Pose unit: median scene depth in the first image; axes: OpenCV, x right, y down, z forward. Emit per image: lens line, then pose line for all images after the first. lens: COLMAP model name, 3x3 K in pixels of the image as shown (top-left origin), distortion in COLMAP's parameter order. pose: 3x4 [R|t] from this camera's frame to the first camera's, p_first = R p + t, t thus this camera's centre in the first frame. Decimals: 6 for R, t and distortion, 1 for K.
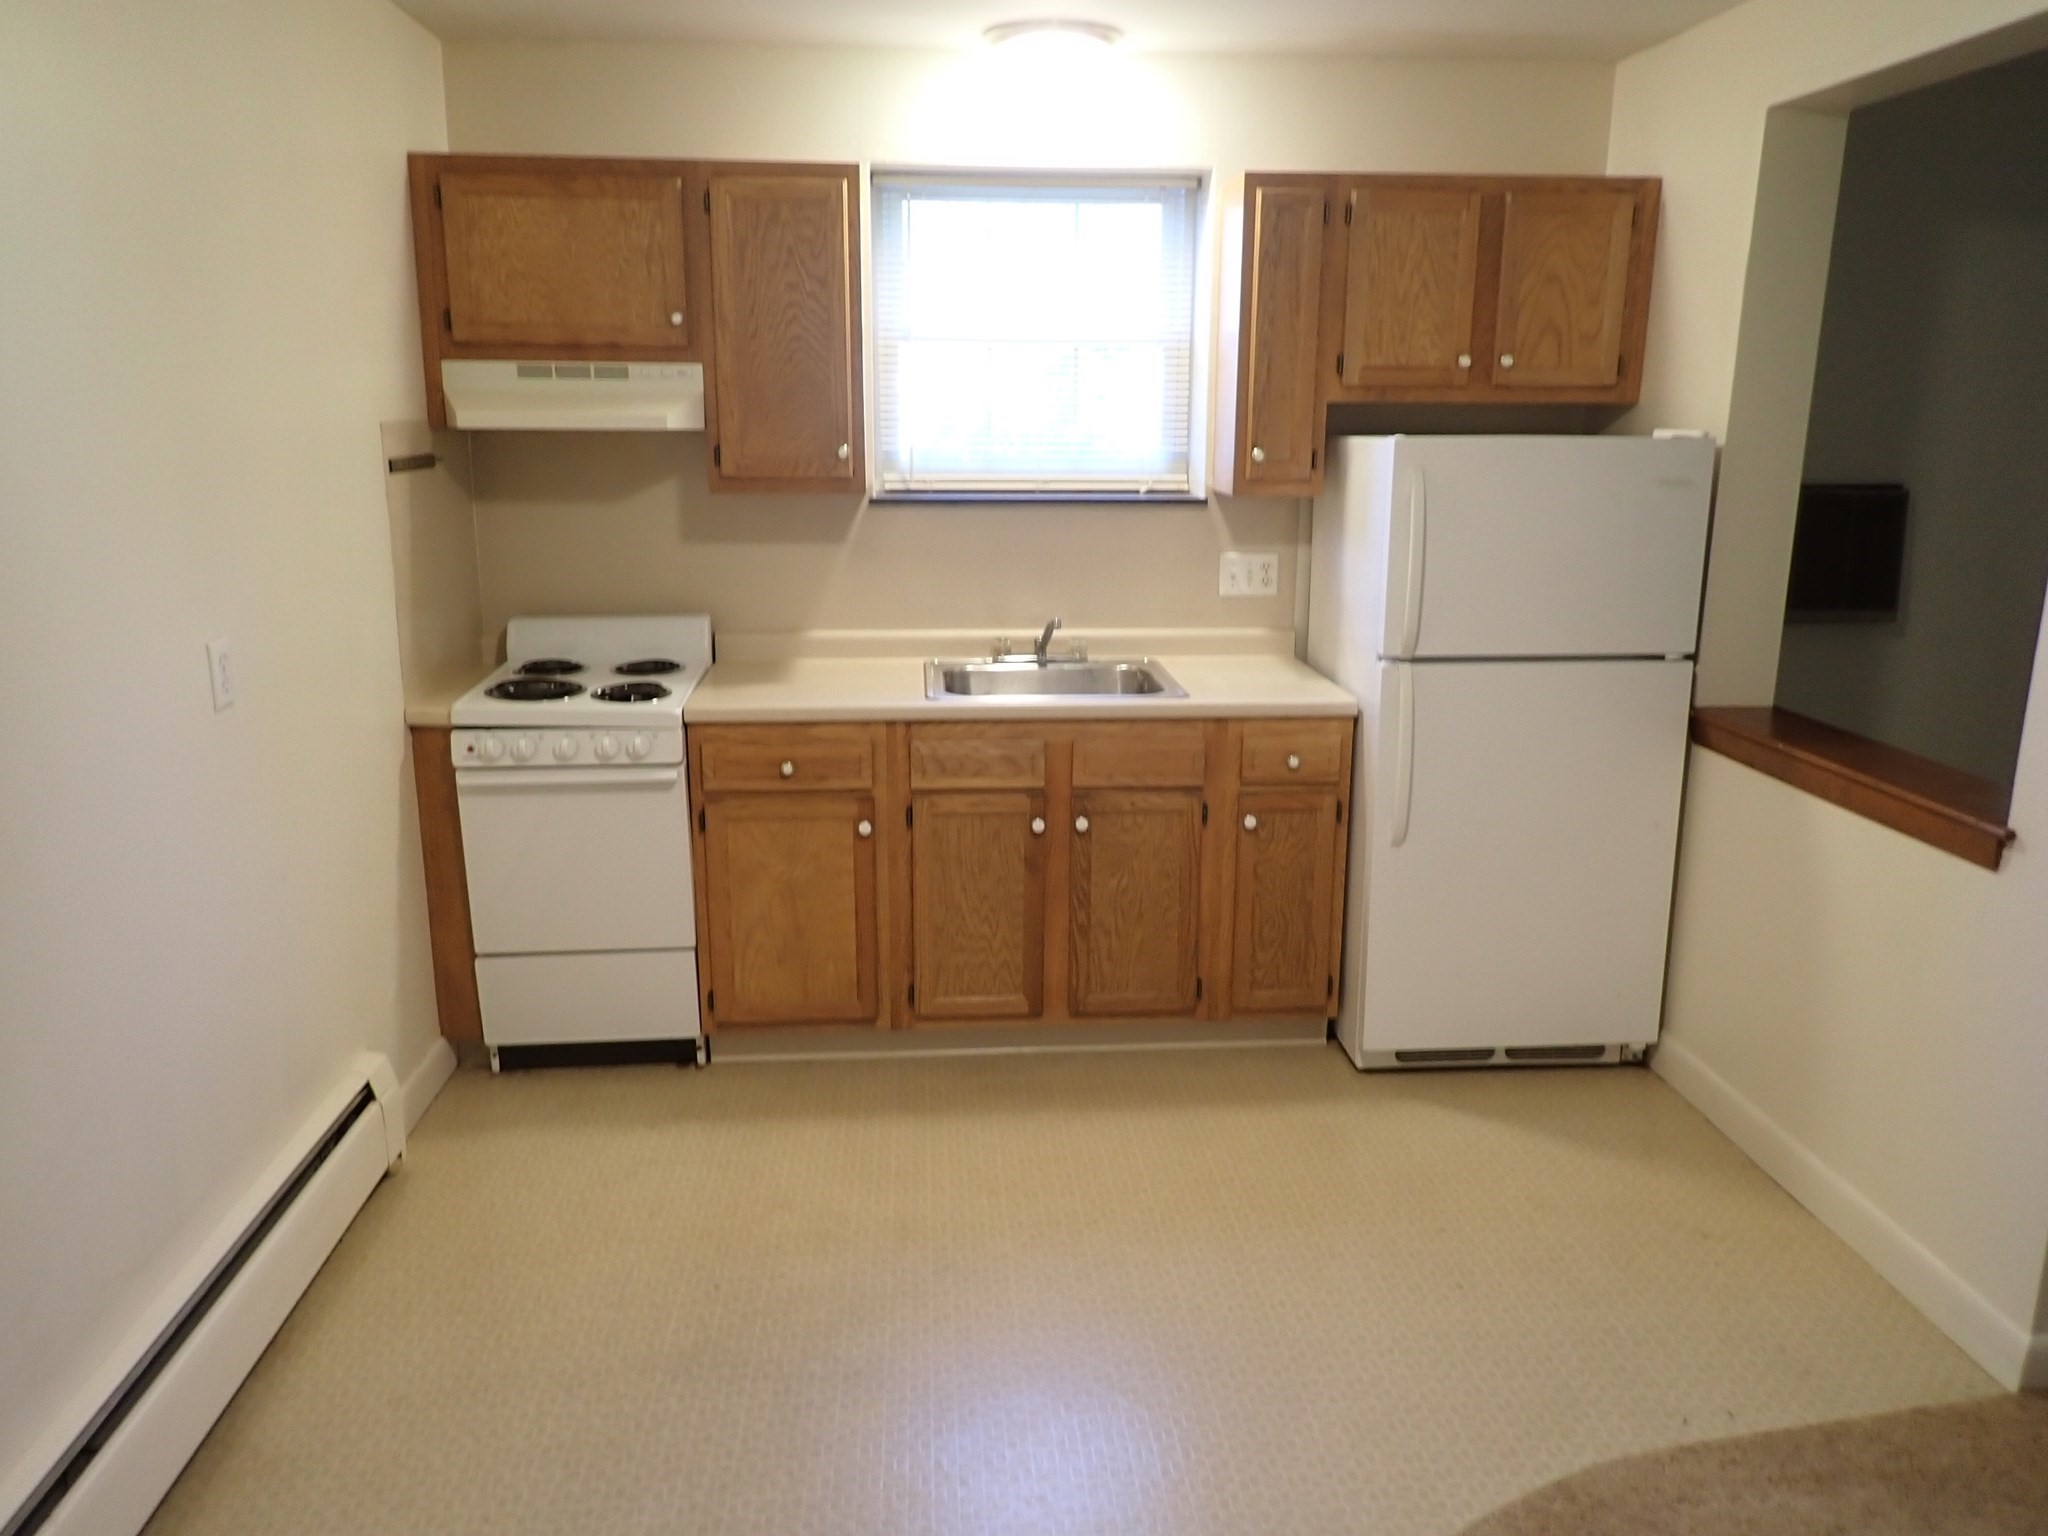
lens RADIAL K [[1499.2, 0, 1024.0], [0, 1499.2, 768.0], [0, 0, 1]] dist [0.008916, 0.002623]
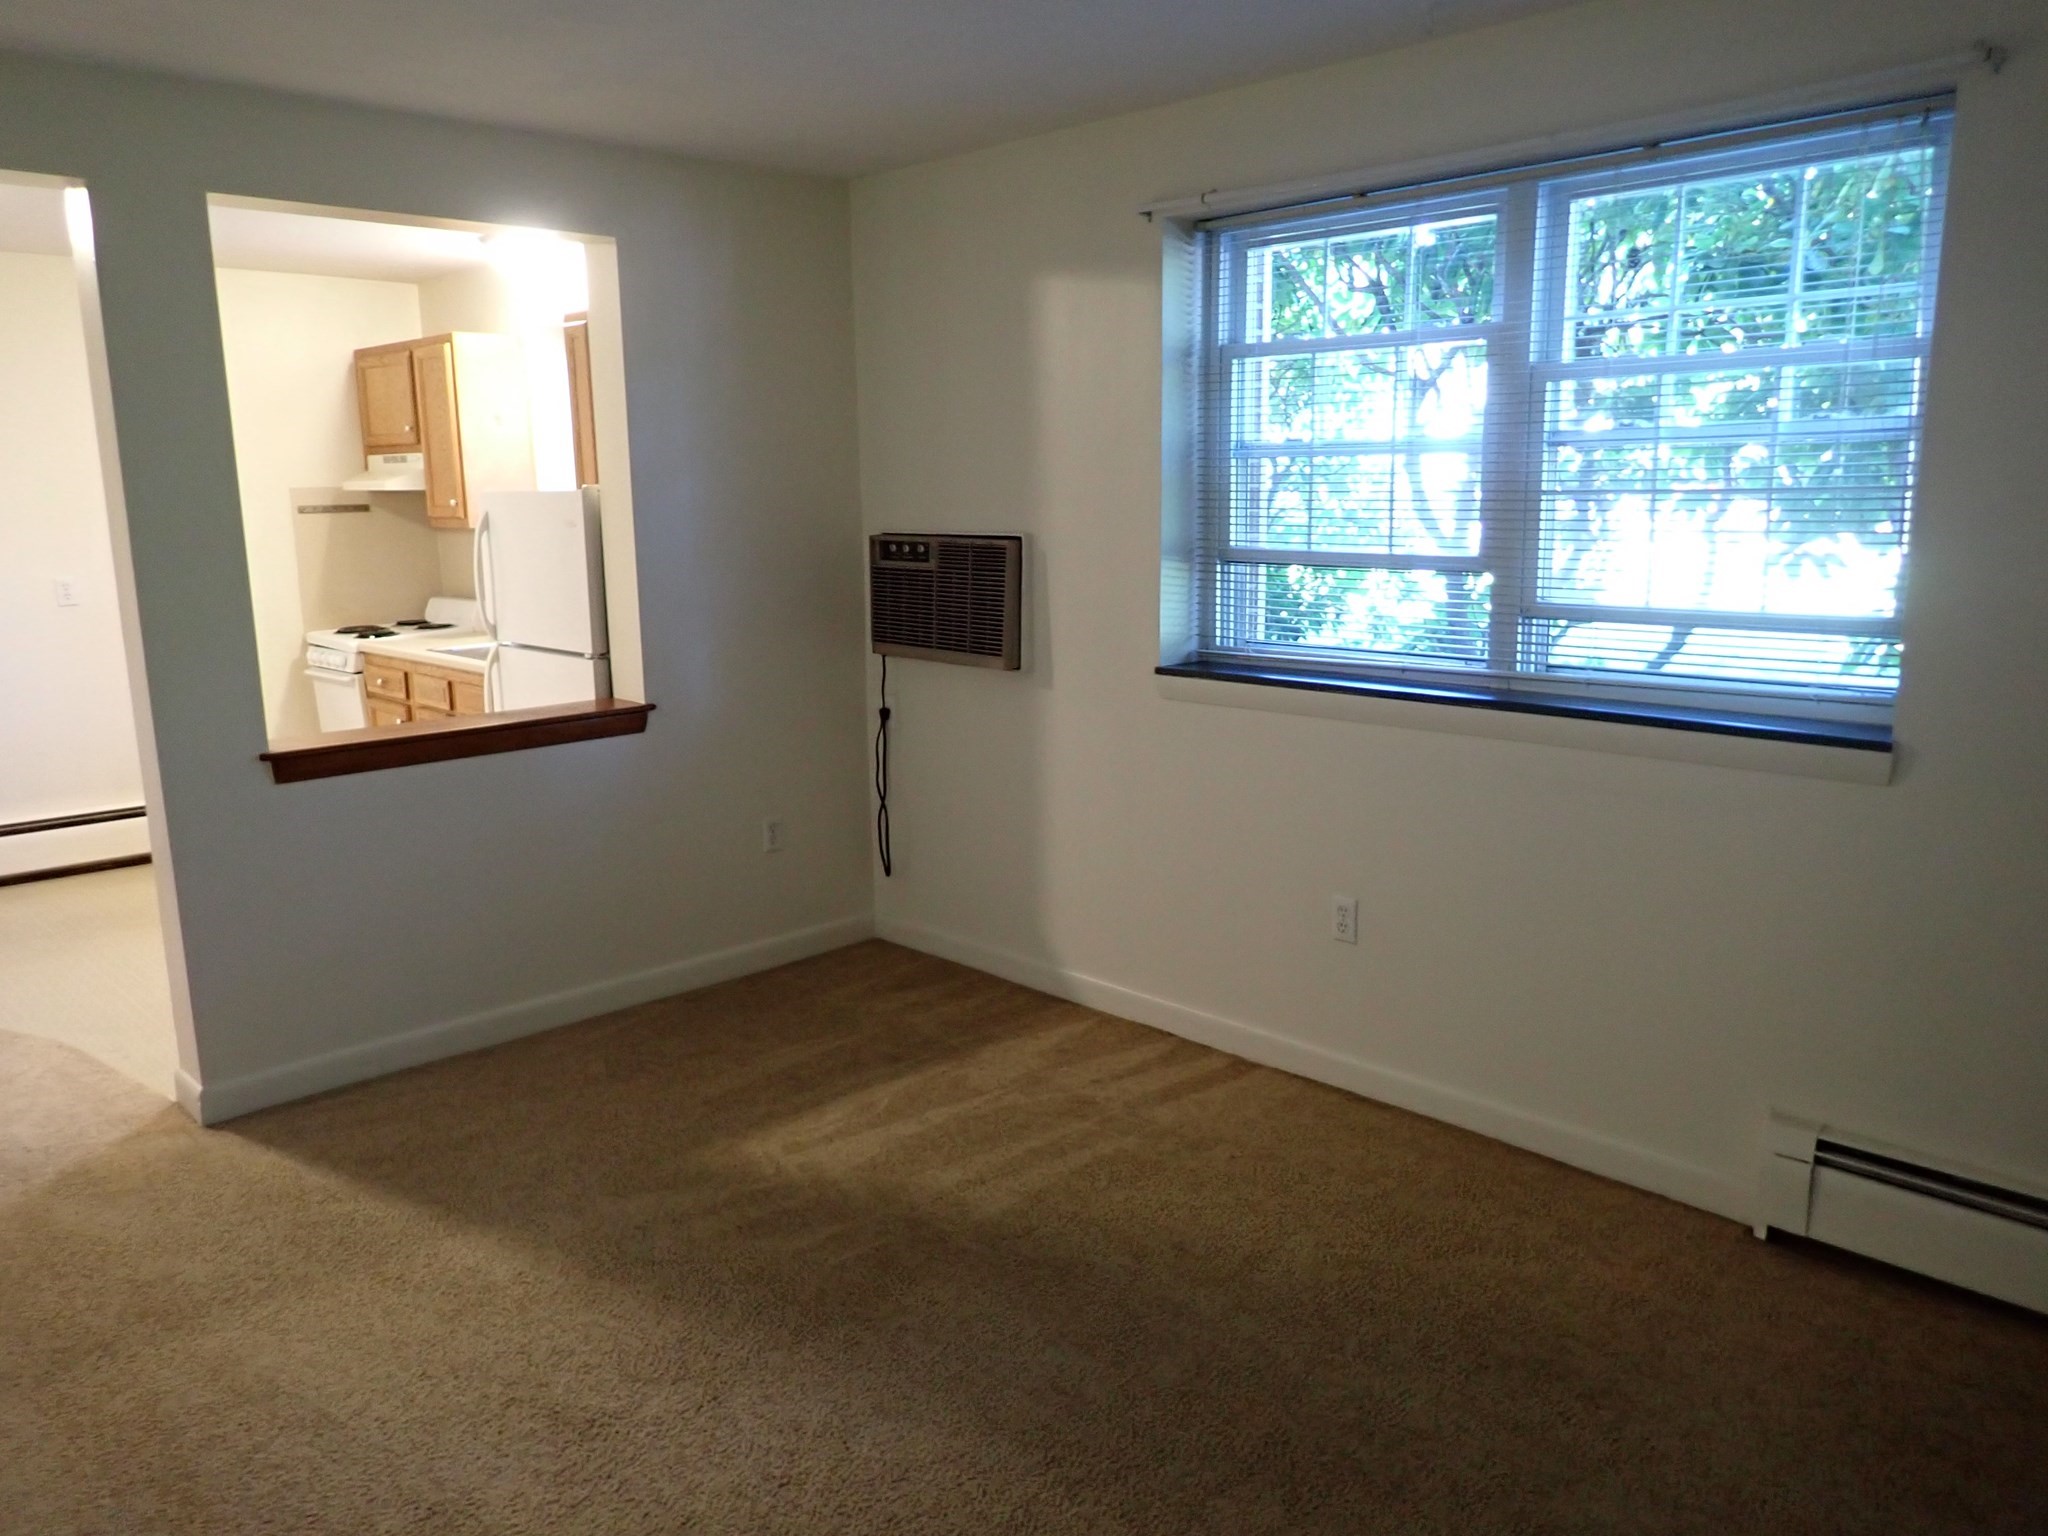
lens RADIAL K [[1499.2, 0, 1024.0], [0, 1499.2, 768.0], [0, 0, 1]] dist [0.008916, 0.002623]
pose [[0.642056, 0.128975, -0.755731, 1.601269], [-0.162046, 0.986307, 0.030654, -0.073655], [0.749337, 0.102782, 0.654164, 0.414584]]
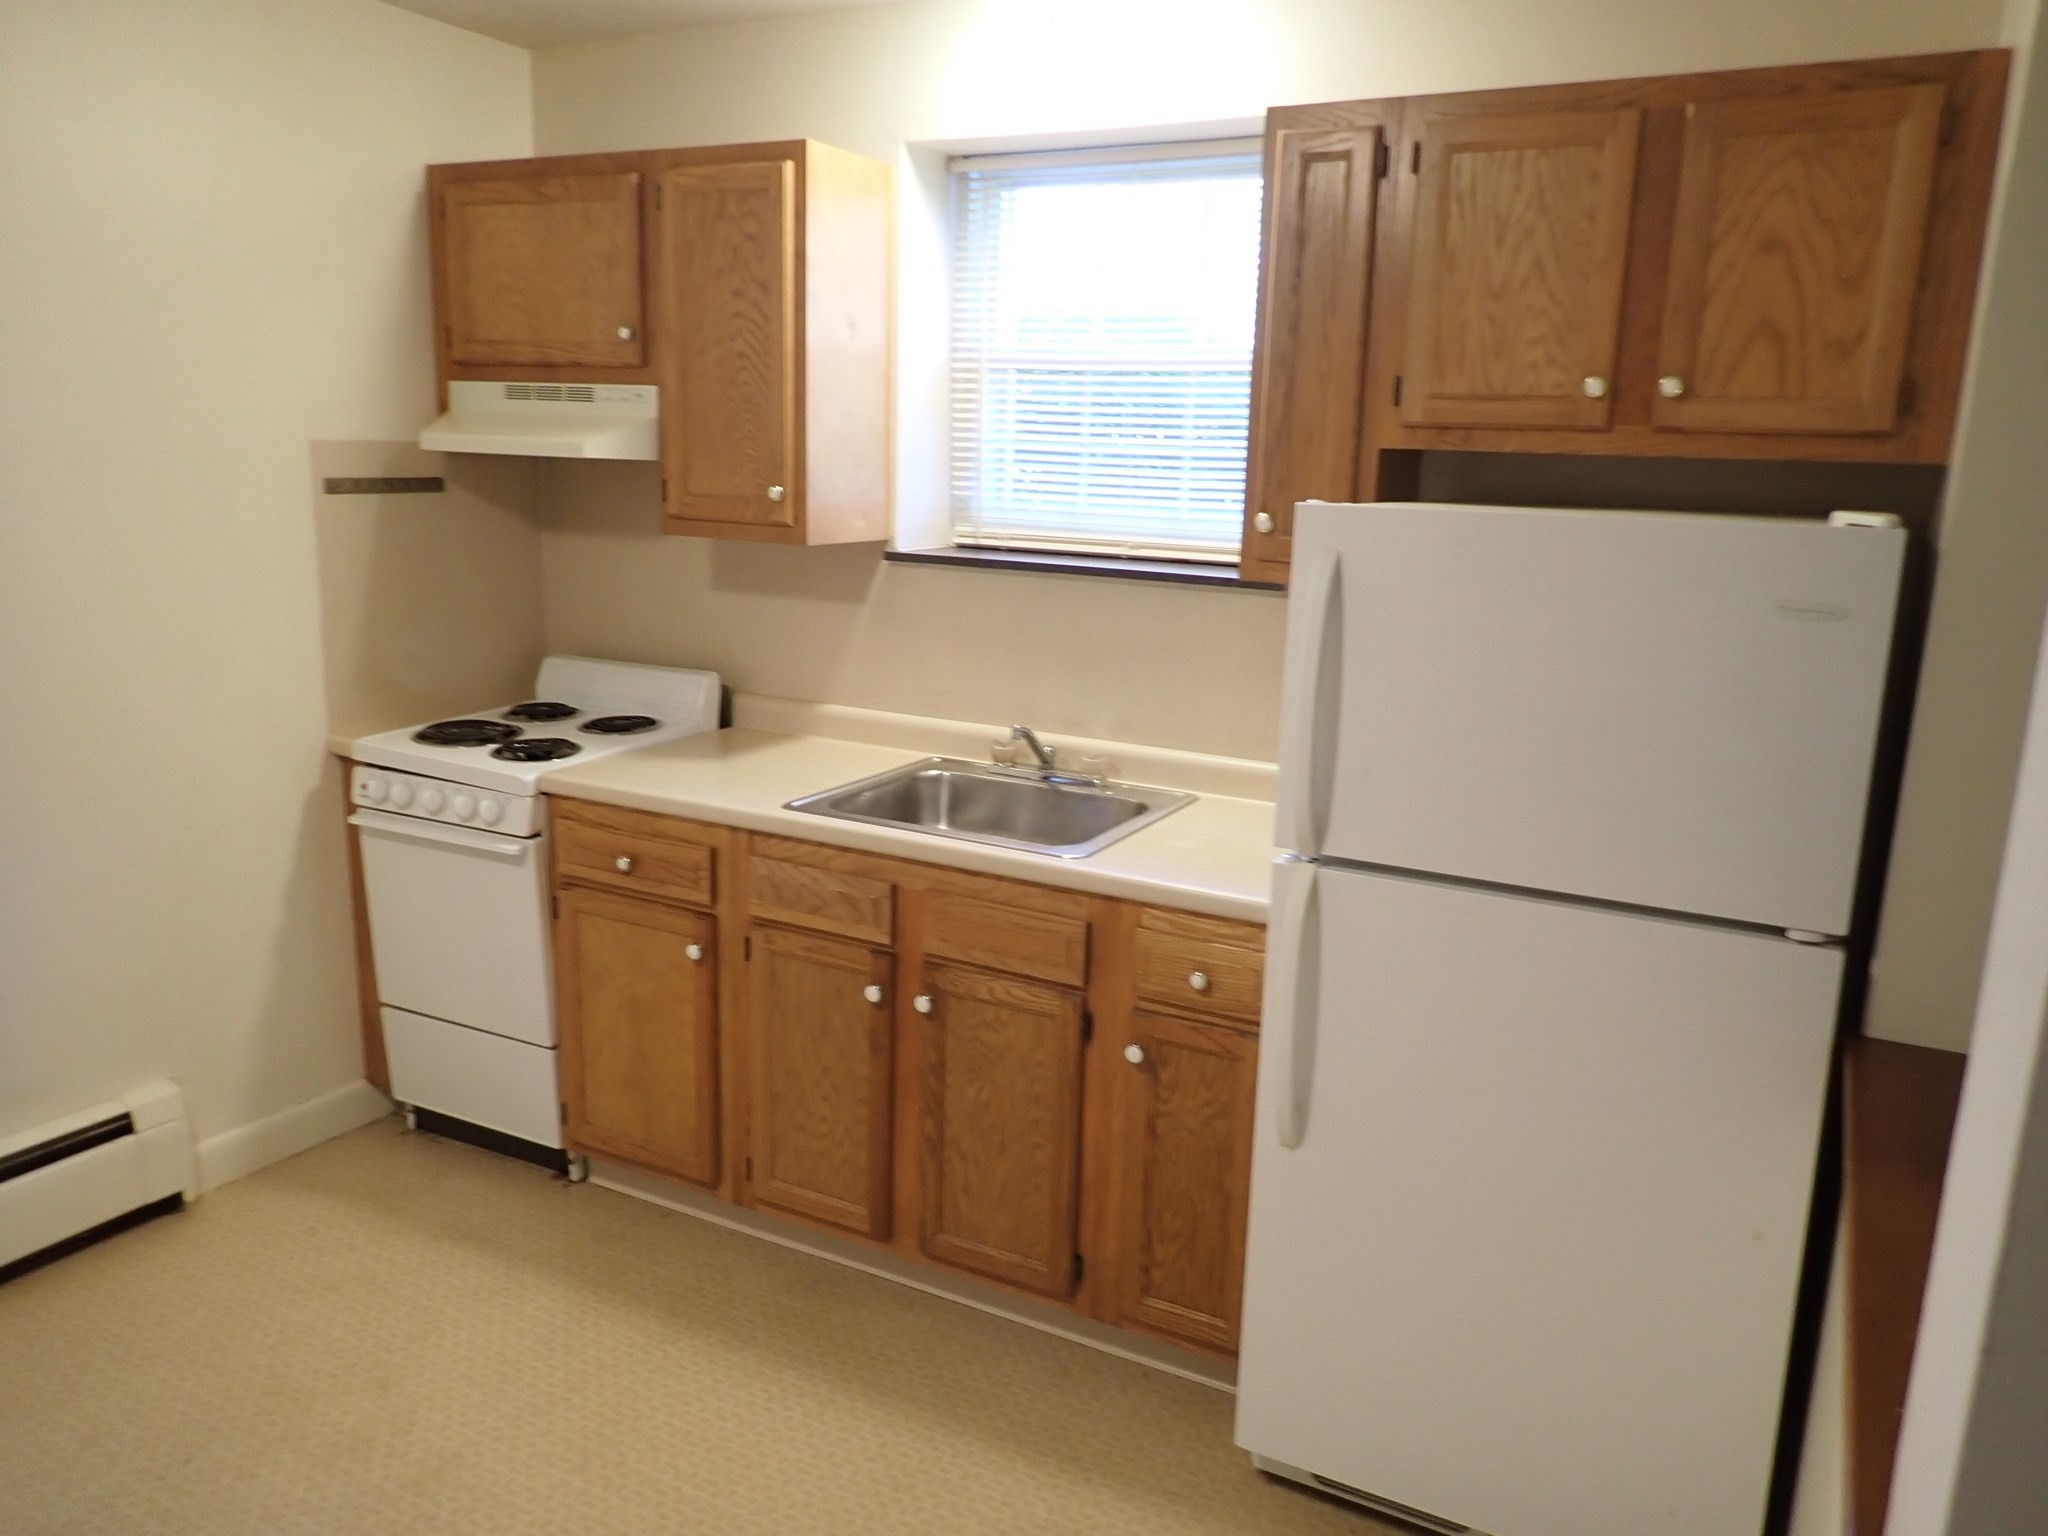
lens RADIAL K [[1499.2, 0, 1024.0], [0, 1499.2, 768.0], [0, 0, 1]] dist [0.008916, 0.002623]
pose [[0.846612, 0.134715, -0.514879, 0.439621], [-0.152332, 0.988296, 0.008104, -0.089900], [0.509944, 0.071572, 0.857225, 0.379345]]
